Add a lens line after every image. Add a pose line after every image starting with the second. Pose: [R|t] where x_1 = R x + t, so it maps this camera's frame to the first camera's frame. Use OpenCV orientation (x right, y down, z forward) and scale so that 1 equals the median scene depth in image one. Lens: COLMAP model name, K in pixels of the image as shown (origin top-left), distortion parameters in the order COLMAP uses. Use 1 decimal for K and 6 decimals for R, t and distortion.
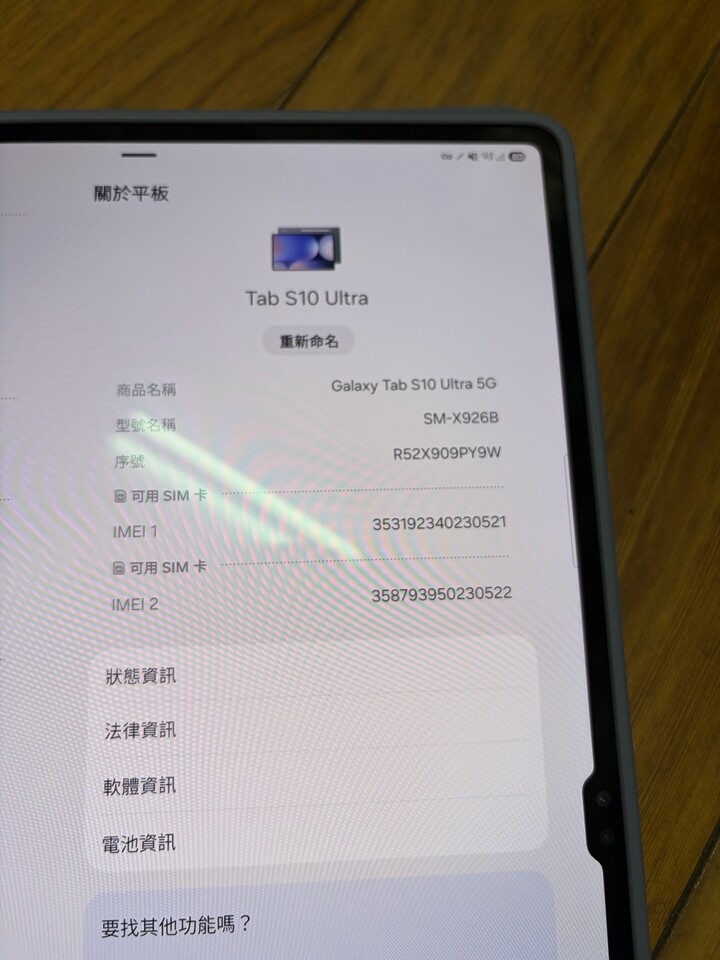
lens RADIAL K [[766.0, 0, 360.0], [0, 766.0, 480.0], [0, 0, 1]] dist [-0.000149, -0.046413]
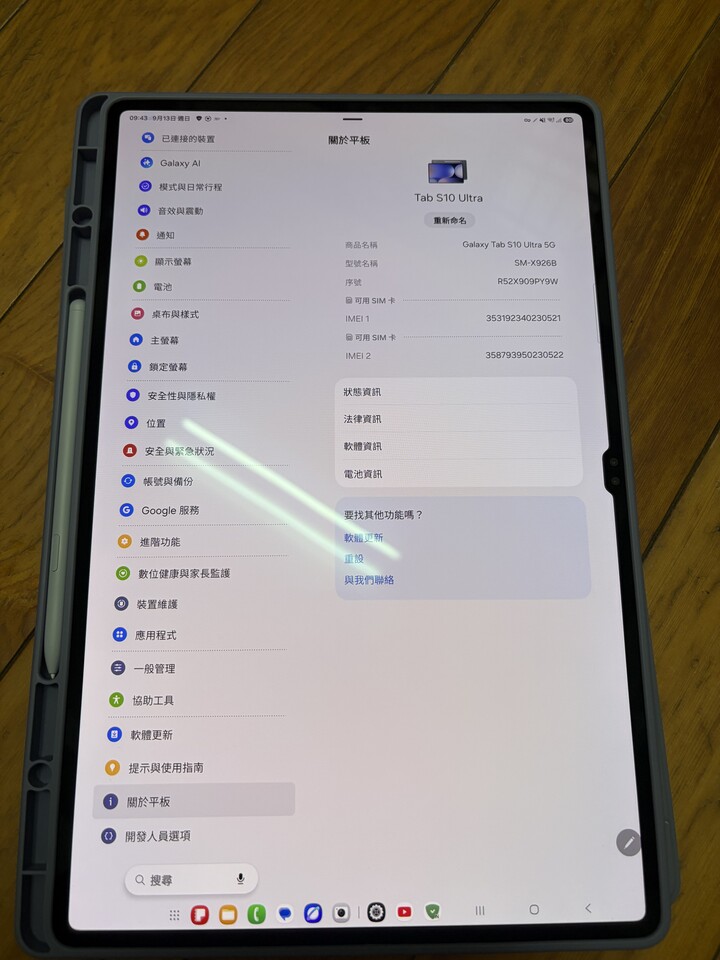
lens RADIAL K [[709.6, 0, 360.0], [0, 709.6, 480.0], [0, 0, 1]] dist [0.047116, -0.068943]
pose [[0.998889, 0.017549, -0.043735, -0.187372], [-0.018255, 0.999709, -0.015787, 0.441289], [0.043446, 0.016568, 0.998918, -0.647152]]
